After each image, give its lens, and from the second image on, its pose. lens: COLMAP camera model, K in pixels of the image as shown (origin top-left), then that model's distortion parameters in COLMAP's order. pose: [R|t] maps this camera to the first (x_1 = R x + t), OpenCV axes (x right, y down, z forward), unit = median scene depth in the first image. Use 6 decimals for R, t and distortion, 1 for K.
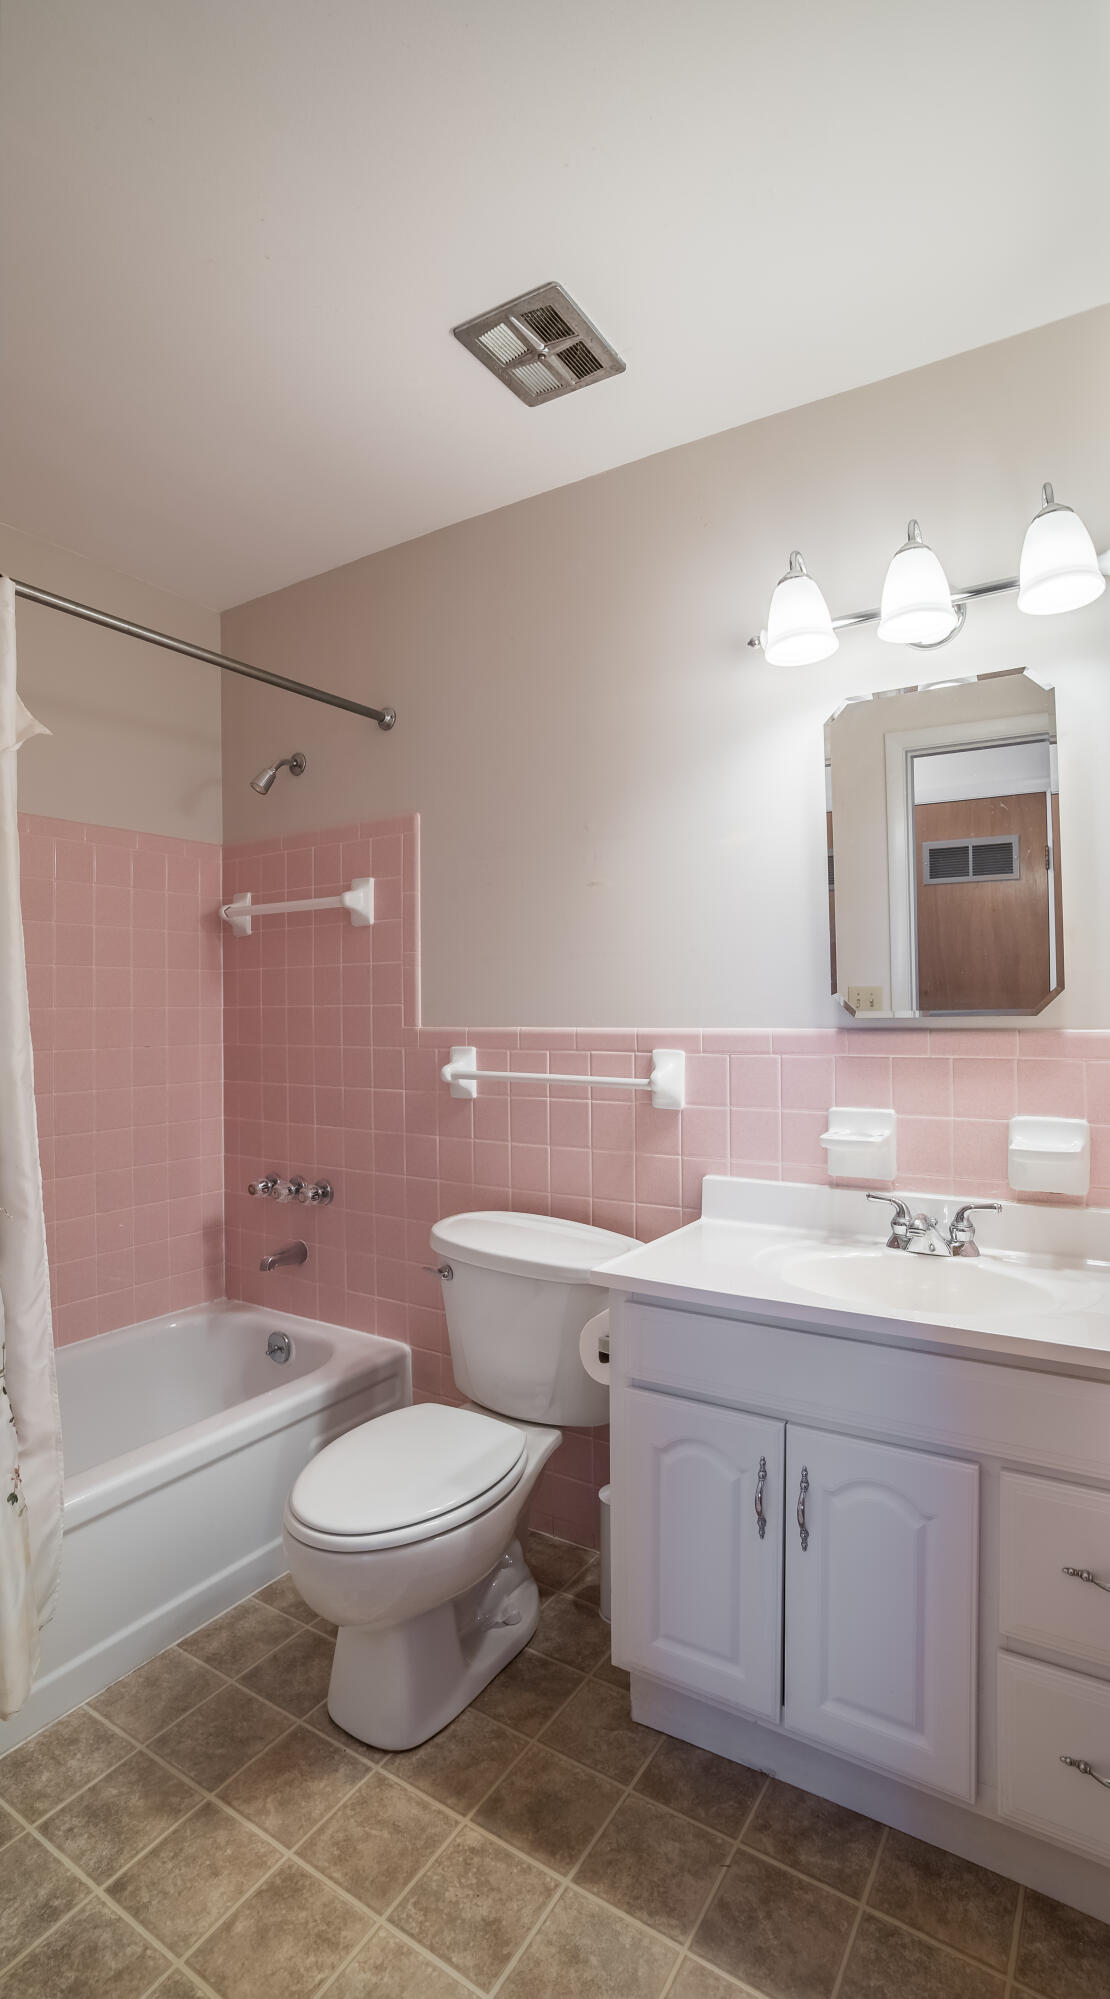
lens RADIAL K [[933.5, 0, 556.2], [0, 933.5, 1002.5], [0, 0, 1]] dist [-0.000235, 0.000025]
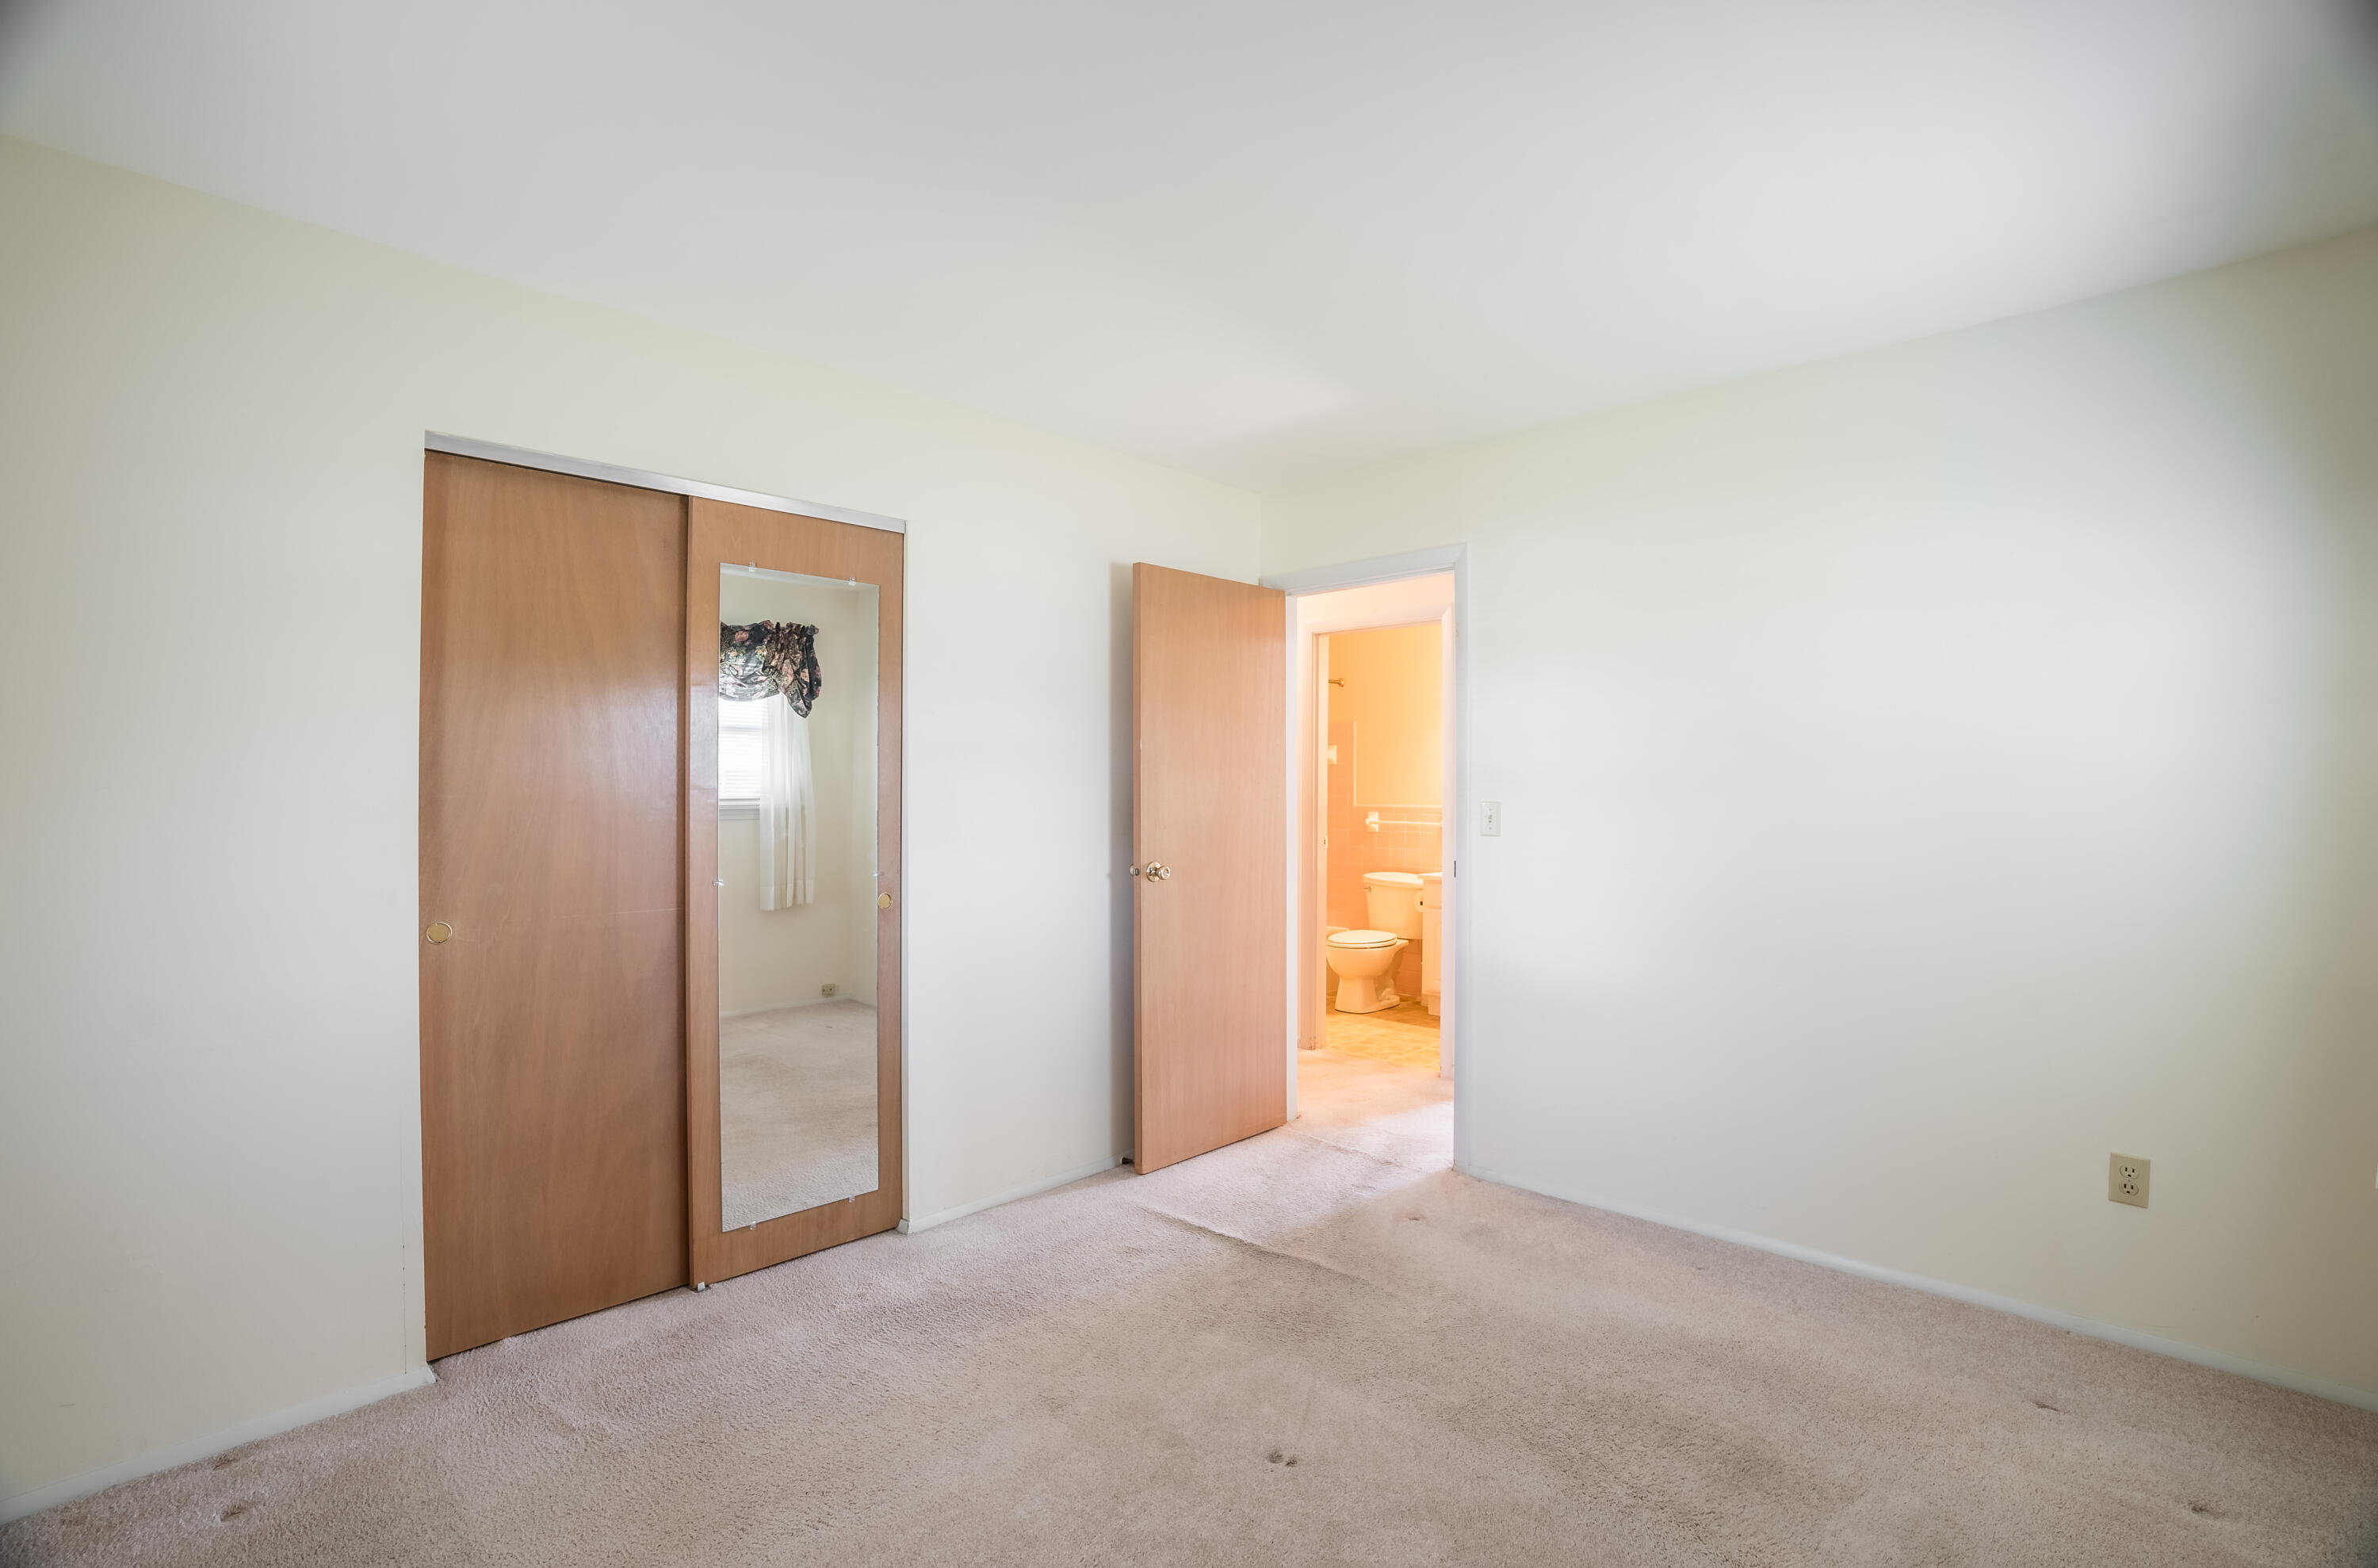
lens RADIAL K [[1097.7, 0, 1187.7], [0, 1097.7, 790.8], [0, 0, 1]] dist [-0.036078, 0.004775]
pose [[0.979787, 0.012729, -0.199640, 0.007007], [-0.012435, 0.999919, 0.002730, -0.016193], [0.199659, -0.000192, 0.979865, -2.244605]]
